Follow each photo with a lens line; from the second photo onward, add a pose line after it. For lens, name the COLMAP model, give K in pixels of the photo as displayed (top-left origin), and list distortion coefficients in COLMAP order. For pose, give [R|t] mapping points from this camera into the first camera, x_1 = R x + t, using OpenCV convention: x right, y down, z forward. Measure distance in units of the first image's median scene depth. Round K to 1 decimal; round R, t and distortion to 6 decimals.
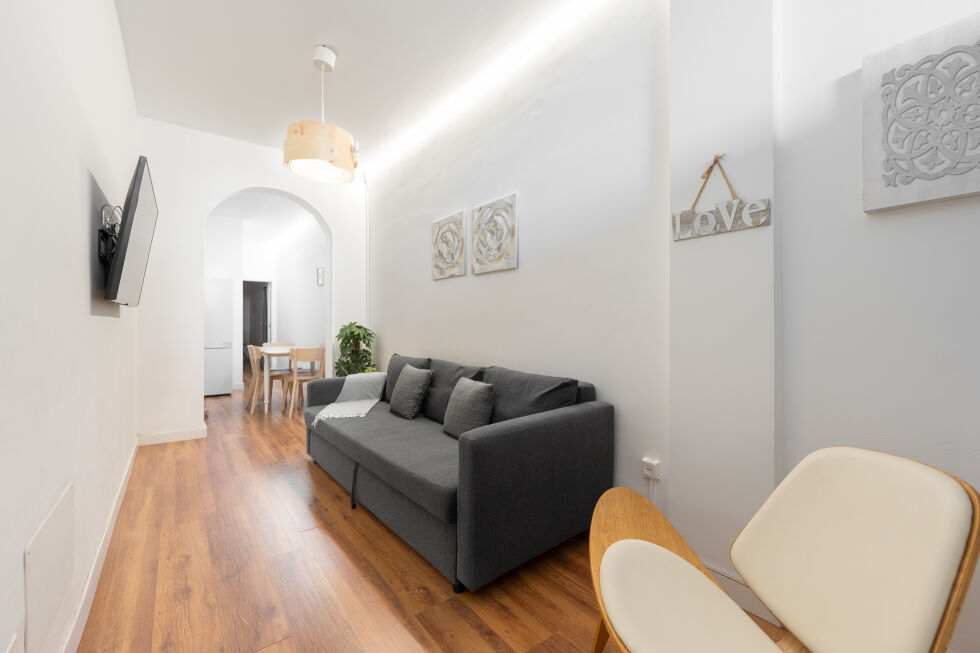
lens RADIAL K [[404.0, 0, 492.5], [0, 404.0, 320.8], [0, 0, 1]] dist [0.000825, -0.000294]
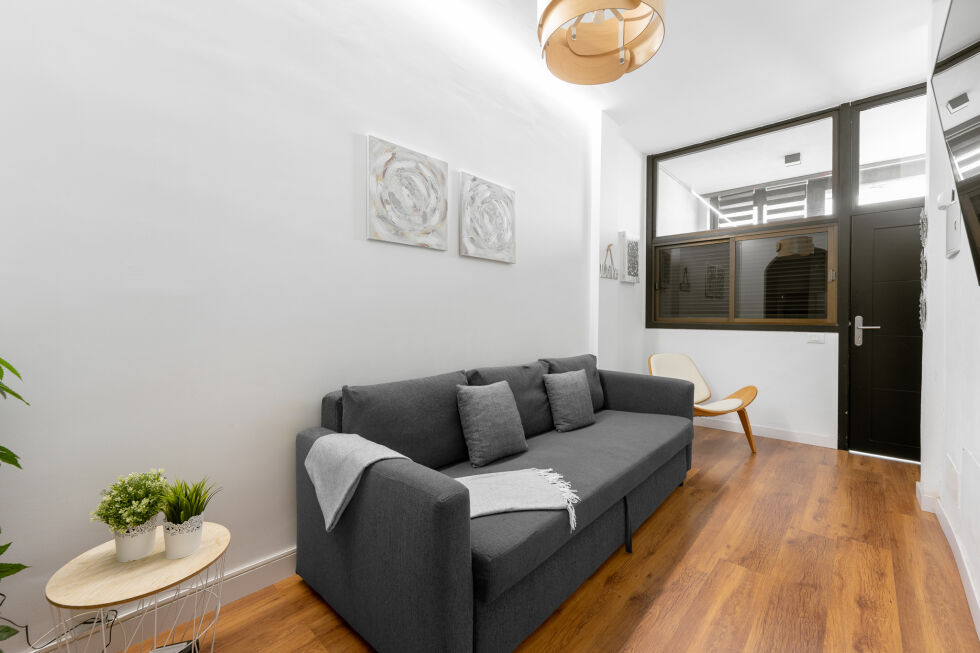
lens RADIAL K [[404.0, 0, 492.5], [0, 404.0, 320.8], [0, 0, 1]] dist [0.000825, -0.000294]
pose [[-0.163901, 0.000266, 0.986477, -0.850894], [-0.000281, 1.000000, -0.000317, 0.012141], [-0.986477, -0.000329, -0.163901, 1.103841]]
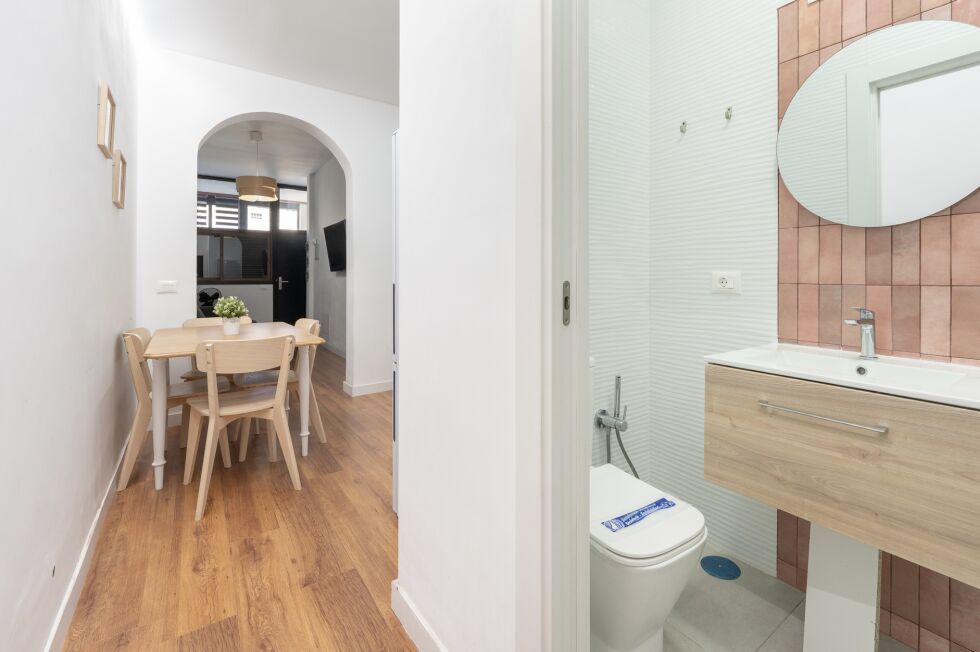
lens RADIAL K [[404.0, 0, 492.5], [0, 404.0, 320.3], [0, 0, 1]] dist [0.000825, -0.000294]
pose [[-0.999483, 0.001937, 0.032105, -0.858327], [0.005960, 0.992050, 0.125701, 0.011293], [-0.031606, 0.125828, -0.991549, 1.124828]]
